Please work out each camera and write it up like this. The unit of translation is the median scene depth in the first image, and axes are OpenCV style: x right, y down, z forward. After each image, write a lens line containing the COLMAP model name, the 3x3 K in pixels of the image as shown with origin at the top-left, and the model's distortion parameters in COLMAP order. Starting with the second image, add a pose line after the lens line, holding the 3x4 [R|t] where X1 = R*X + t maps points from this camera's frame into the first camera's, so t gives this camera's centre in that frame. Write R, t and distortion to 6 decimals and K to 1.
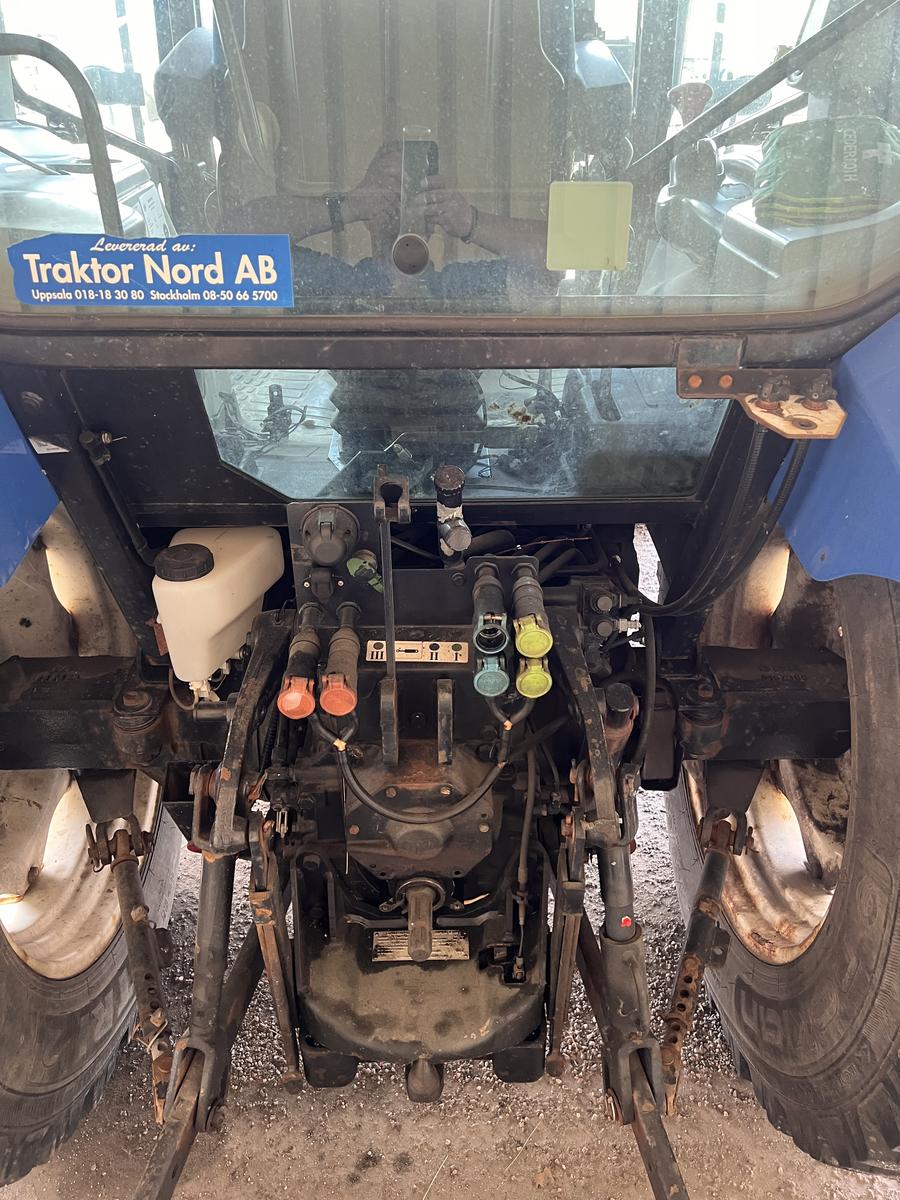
lens RADIAL K [[907.9, 0, 450.0], [0, 907.9, 600.0], [0, 0, 1]] dist [0.063421, -0.080522]
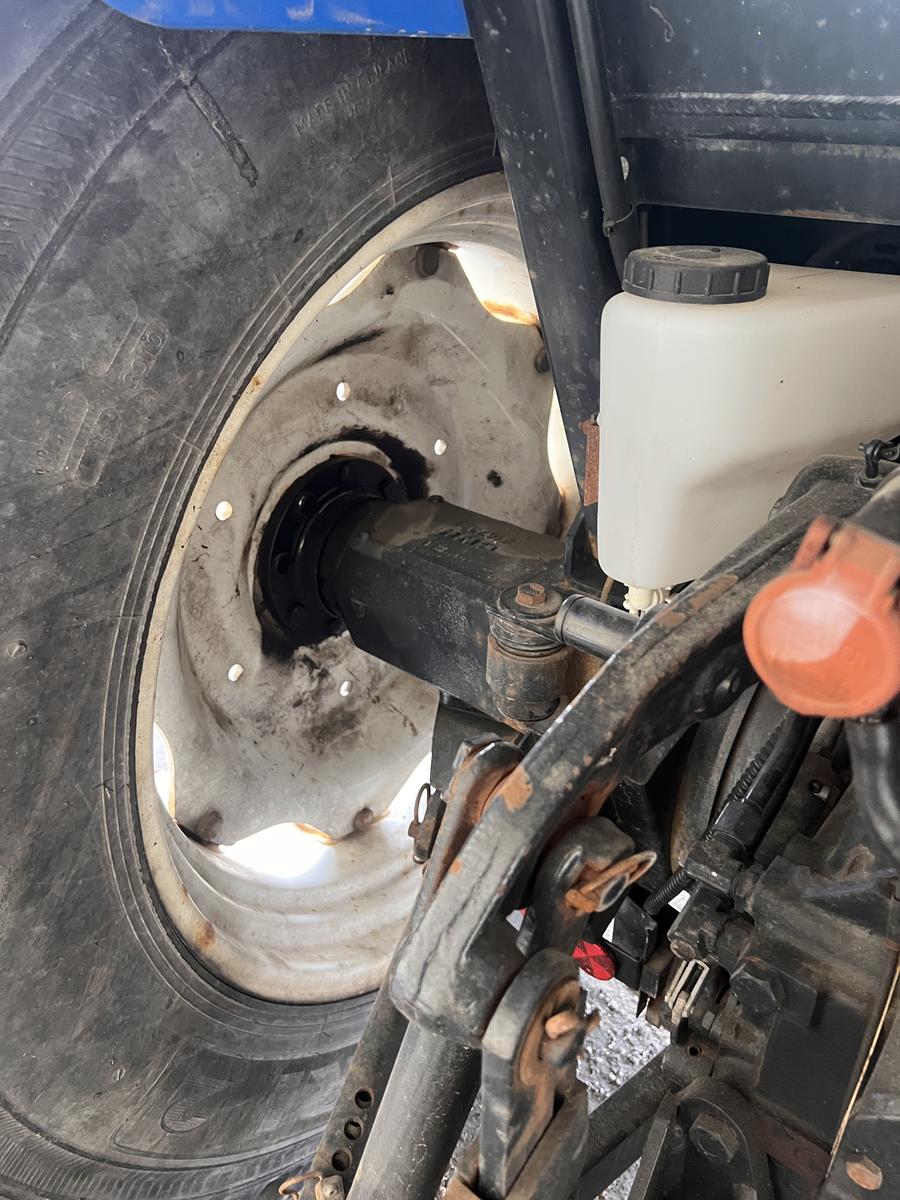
lens RADIAL K [[907.9, 0, 450.0], [0, 907.9, 600.0], [0, 0, 1]] dist [0.063421, -0.080522]
pose [[0.743992, 0.329038, -0.581558, -0.083027], [-0.353303, 0.932451, 0.075585, 0.092175], [0.567144, 0.149231, 0.809986, 0.582028]]
